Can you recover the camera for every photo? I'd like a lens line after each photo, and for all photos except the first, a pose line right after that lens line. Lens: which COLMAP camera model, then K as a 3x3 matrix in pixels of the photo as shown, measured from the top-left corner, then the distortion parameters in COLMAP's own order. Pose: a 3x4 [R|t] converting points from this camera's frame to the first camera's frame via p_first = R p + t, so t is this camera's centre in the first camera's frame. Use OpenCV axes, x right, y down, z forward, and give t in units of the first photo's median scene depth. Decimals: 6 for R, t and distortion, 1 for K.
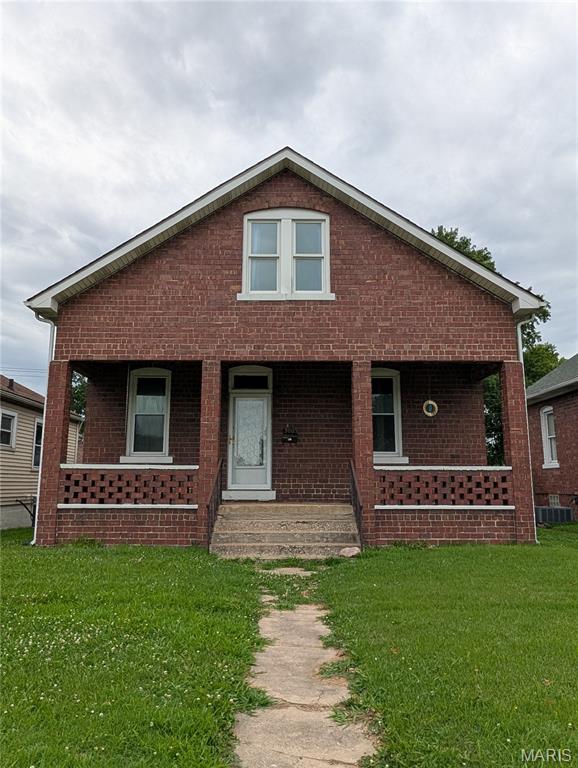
lens RADIAL K [[559.7, 0, 289.0], [0, 559.7, 384.0], [0, 0, 1]] dist [-0.006296, -0.002983]
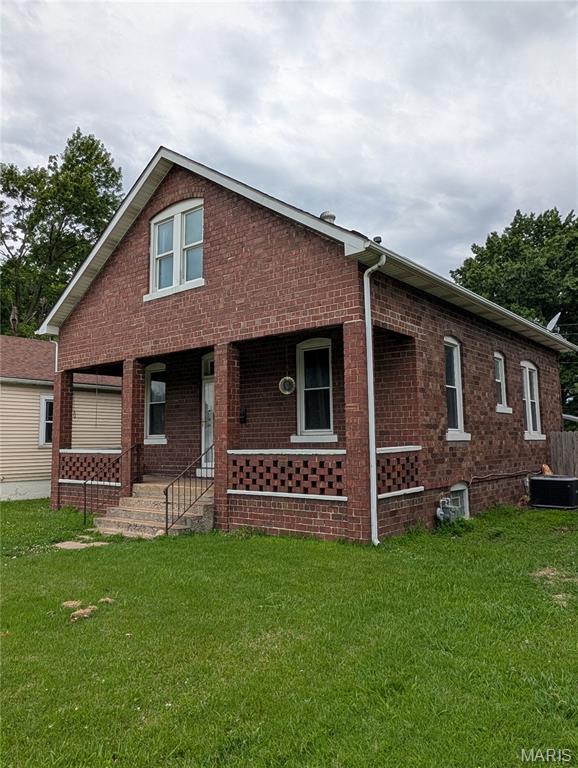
lens RADIAL K [[554.6, 0, 307.6], [0, 554.6, 385.7], [0, 0, 1]] dist [0.008076, -0.114546]
pose [[0.789381, -0.073960, -0.609432, 0.824416], [0.122939, 0.991652, 0.038893, 0.012776], [0.601468, -0.105625, 0.791884, 0.306517]]
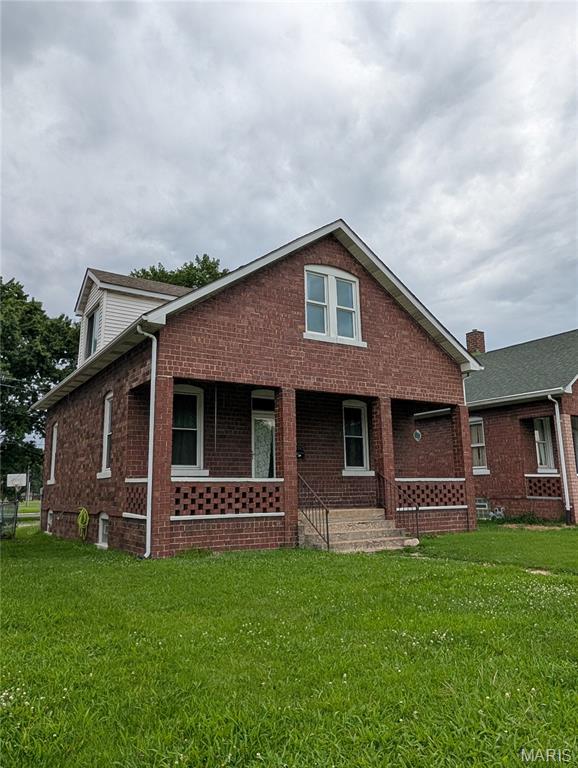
lens RADIAL K [[566.6, 0, 289.0], [0, 566.6, 384.0], [0, 0, 1]] dist [0.009493, 0.004757]
pose [[0.844830, 0.084282, 0.528355, -0.745899], [-0.074270, 0.996428, -0.040193, -0.002565], [-0.529855, -0.005285, 0.848072, -0.001677]]
